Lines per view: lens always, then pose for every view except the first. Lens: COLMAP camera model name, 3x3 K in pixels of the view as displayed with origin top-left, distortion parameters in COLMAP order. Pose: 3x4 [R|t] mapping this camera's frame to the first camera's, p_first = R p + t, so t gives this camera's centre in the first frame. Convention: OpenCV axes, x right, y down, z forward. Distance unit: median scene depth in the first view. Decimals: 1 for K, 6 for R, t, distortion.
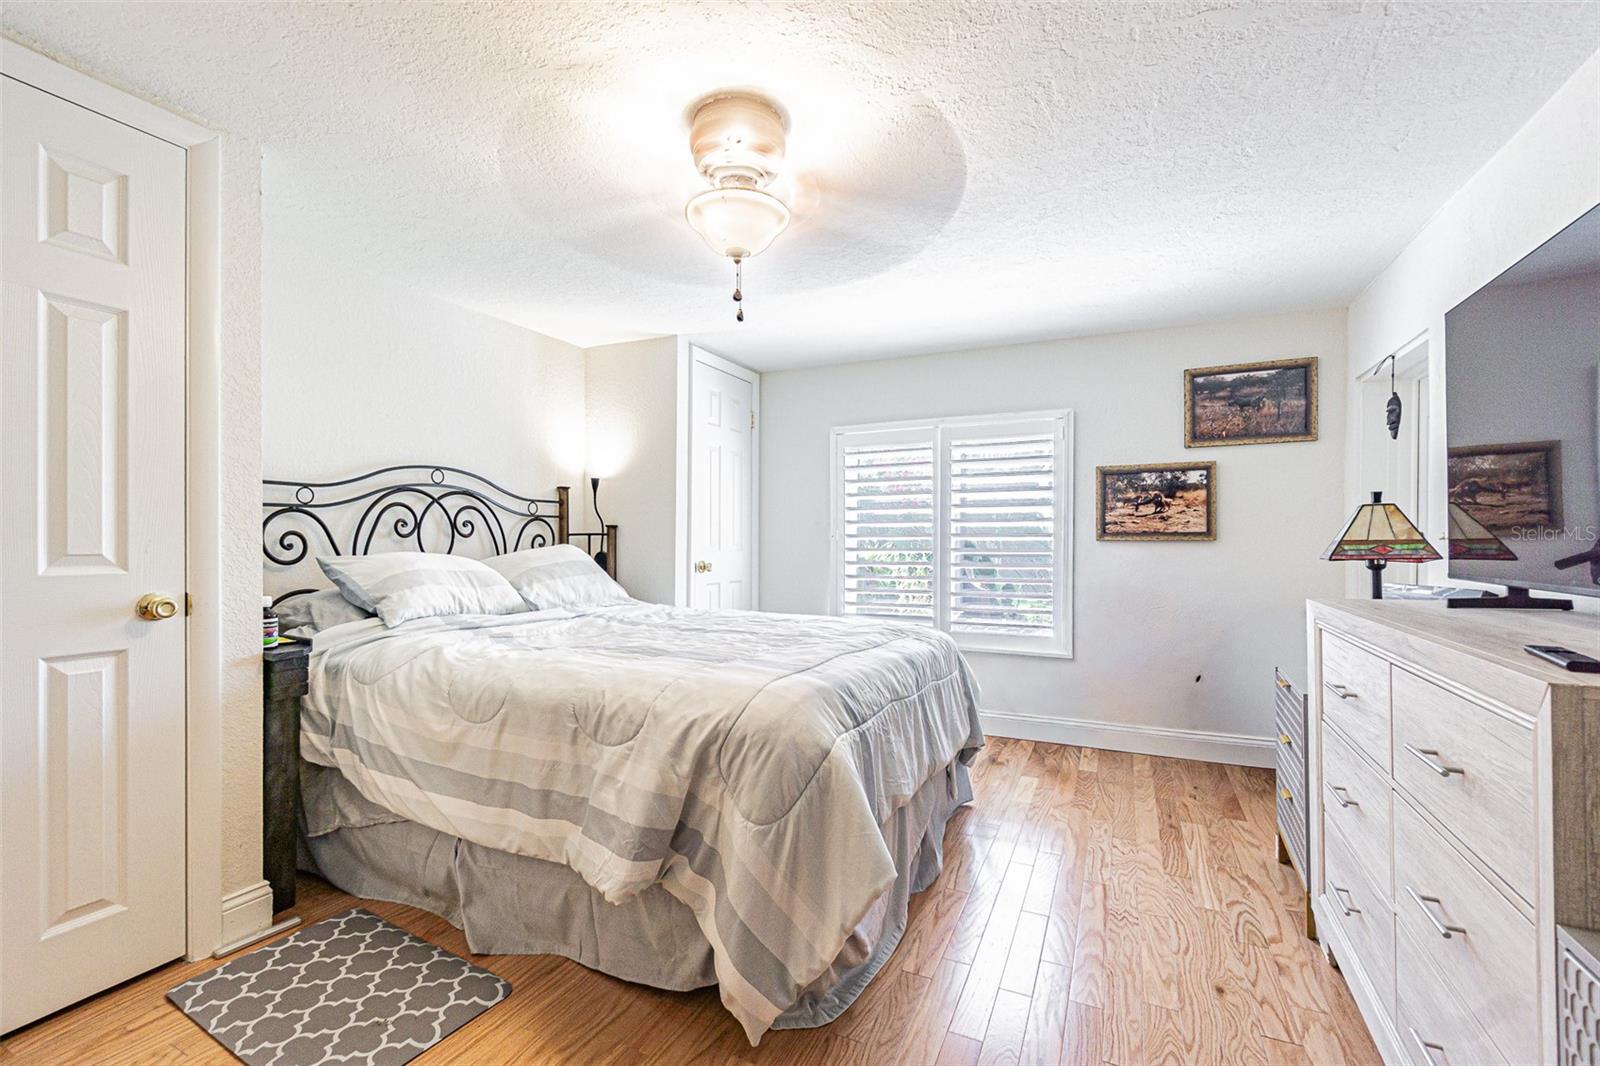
lens RADIAL K [[707.7, 0, 796.8], [0, 707.7, 534.6], [0, 0, 1]] dist [-0.004479, 0.000236]
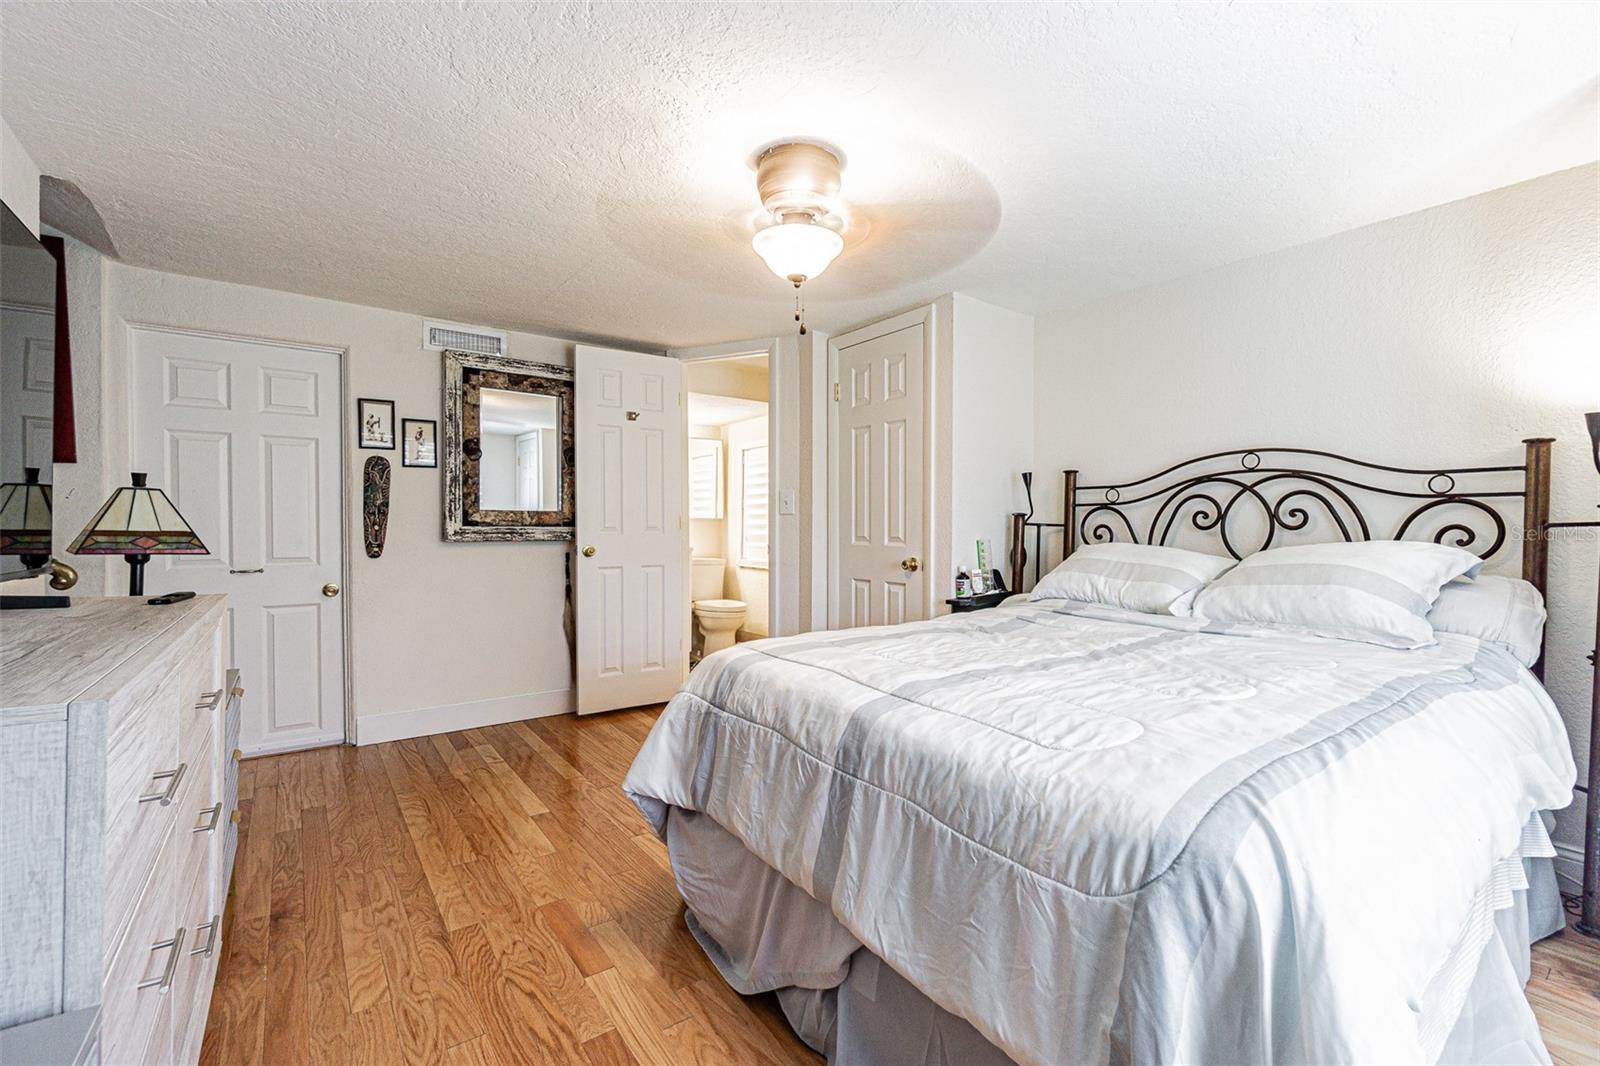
lens RADIAL K [[707.7, 0, 796.8], [0, 707.7, 534.6], [0, 0, 1]] dist [-0.004479, 0.000236]
pose [[-0.490372, 0.008194, -0.871475, 0.610792], [0.003995, 0.999966, 0.007155, 0.001820], [0.871504, 0.000027, -0.490388, 1.051112]]
